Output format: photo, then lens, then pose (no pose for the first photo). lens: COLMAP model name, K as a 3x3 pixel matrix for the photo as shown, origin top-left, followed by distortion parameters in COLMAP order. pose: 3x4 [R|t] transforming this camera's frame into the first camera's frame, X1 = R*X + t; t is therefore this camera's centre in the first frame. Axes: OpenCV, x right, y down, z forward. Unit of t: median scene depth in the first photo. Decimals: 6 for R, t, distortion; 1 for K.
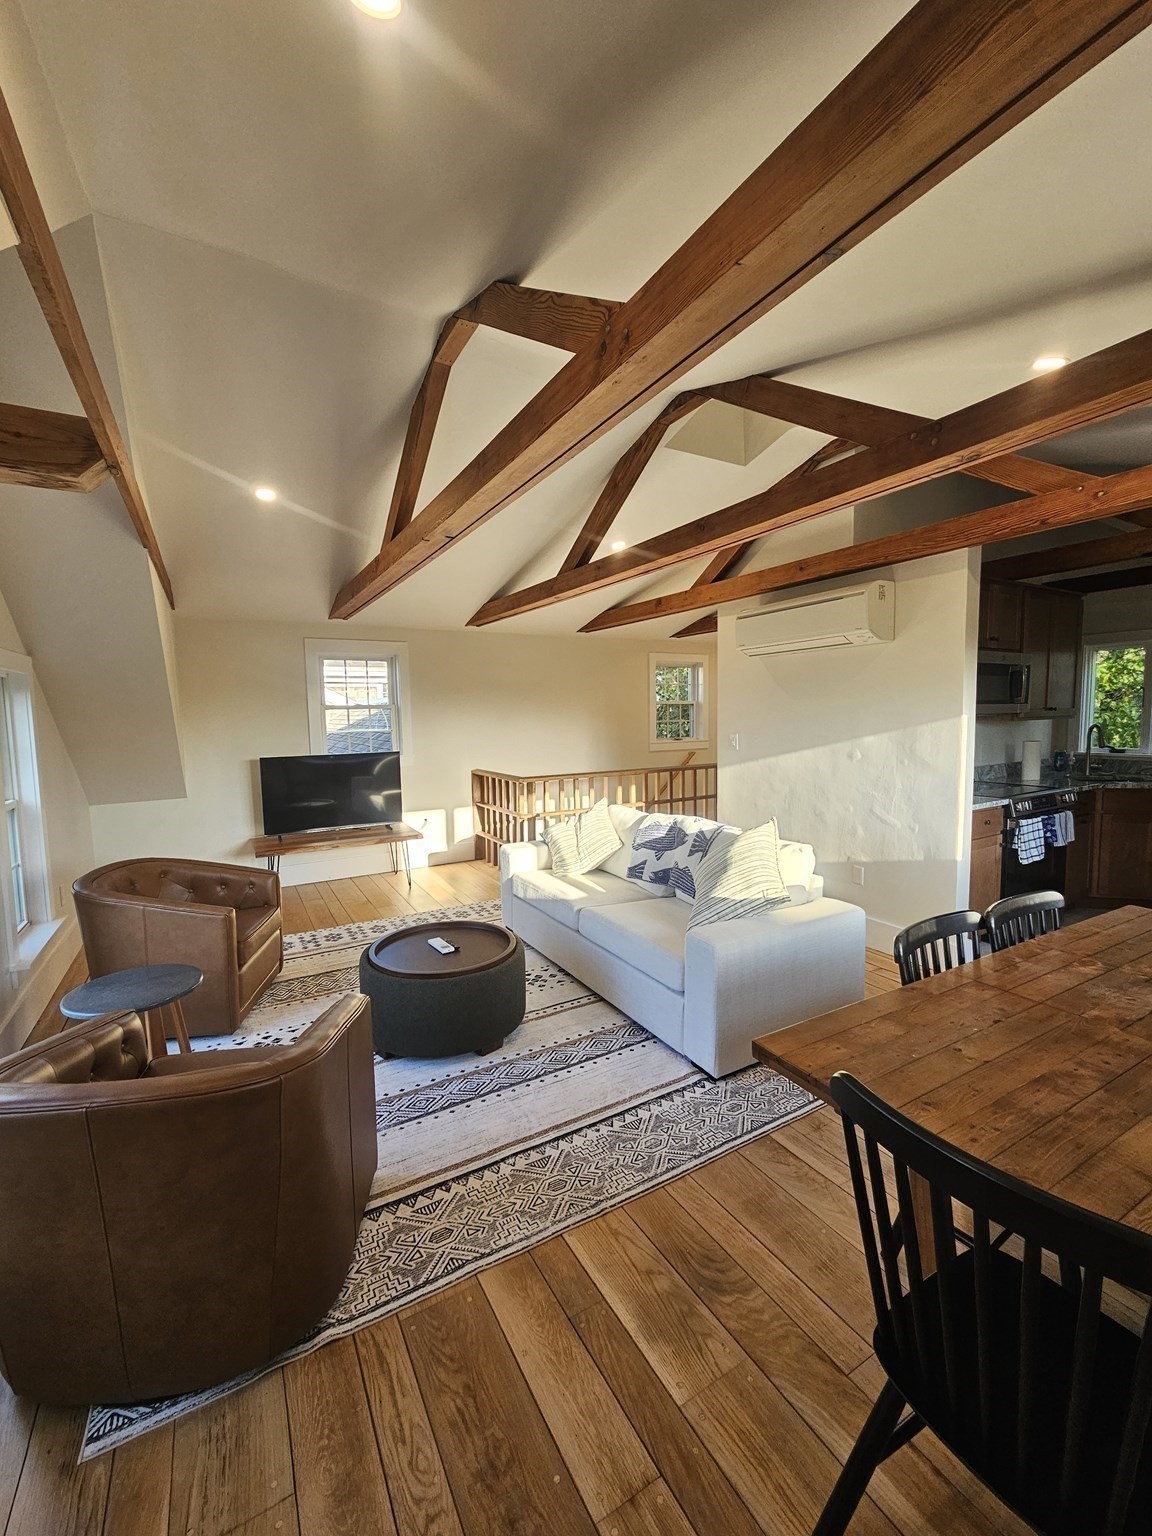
lens RADIAL K [[626.9, 0, 565.8], [0, 626.9, 767.8], [0, 0, 1]] dist [0.003212, -0.000242]
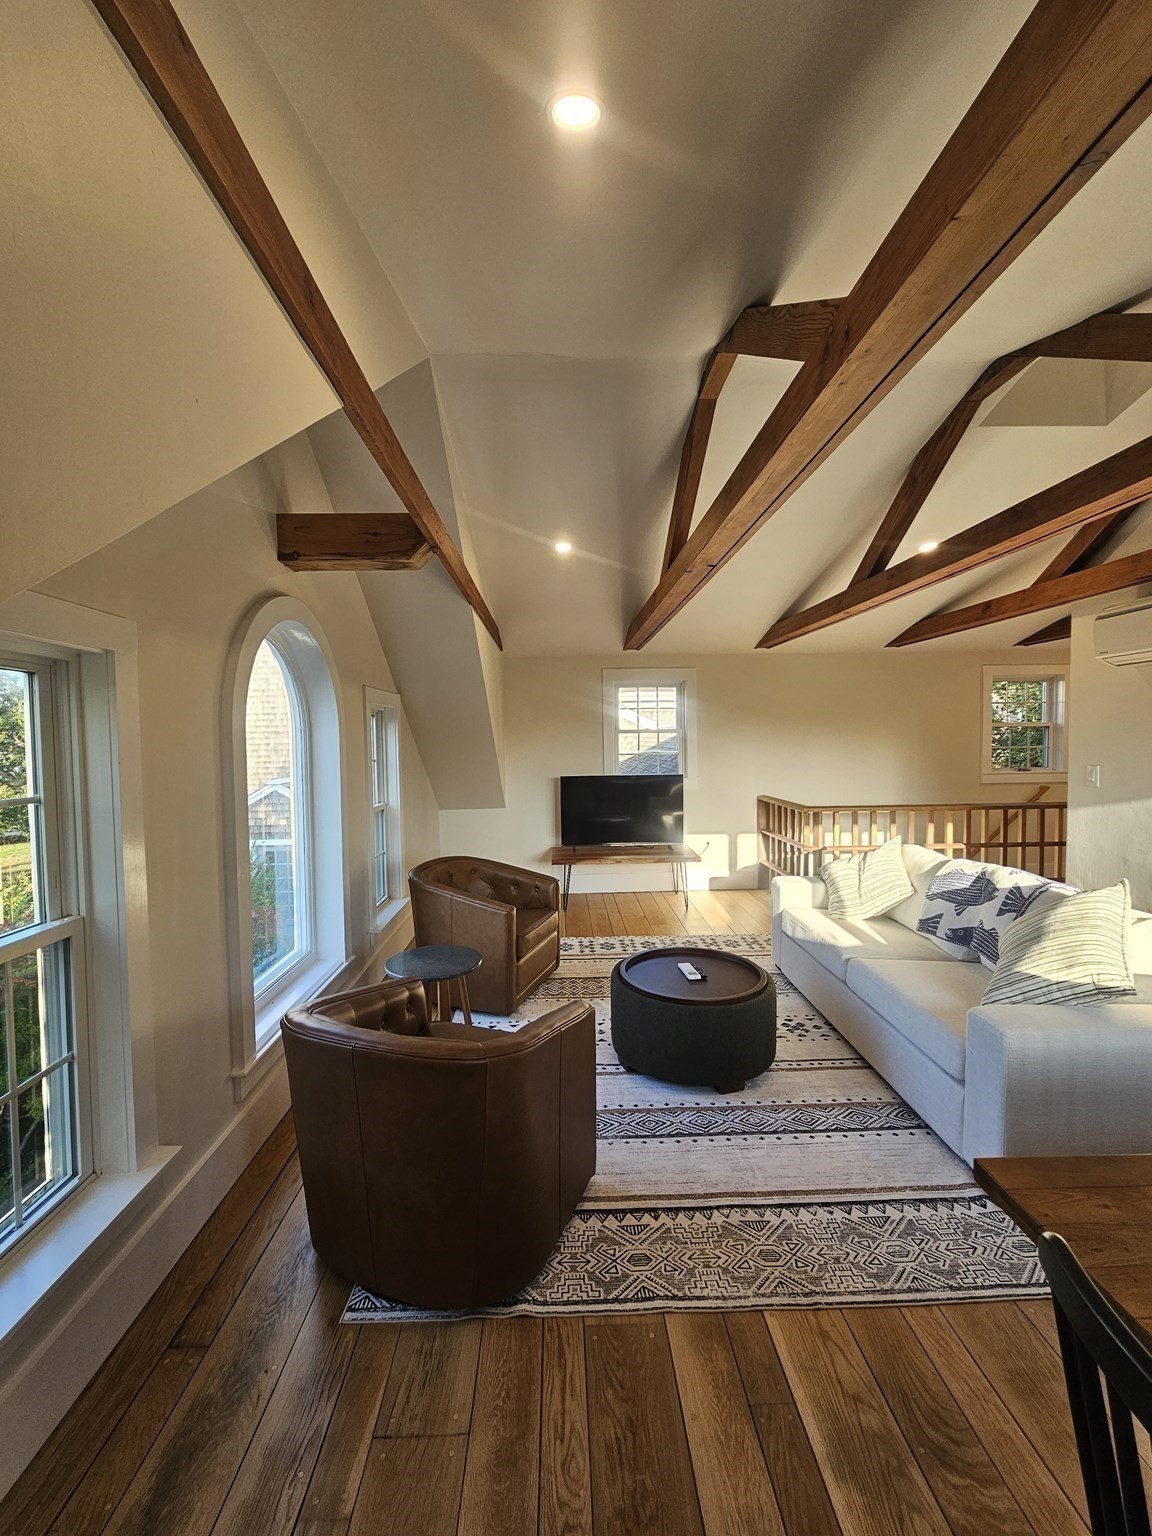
lens RADIAL K [[626.9, 0, 573.6], [0, 626.9, 768.3], [0, 0, 1]] dist [0.003212, -0.000242]
pose [[0.883802, 0.026513, -0.467109, 0.104152], [-0.041755, 0.998879, -0.022307, -0.010986], [0.465993, 0.039219, 0.883919, 0.018891]]
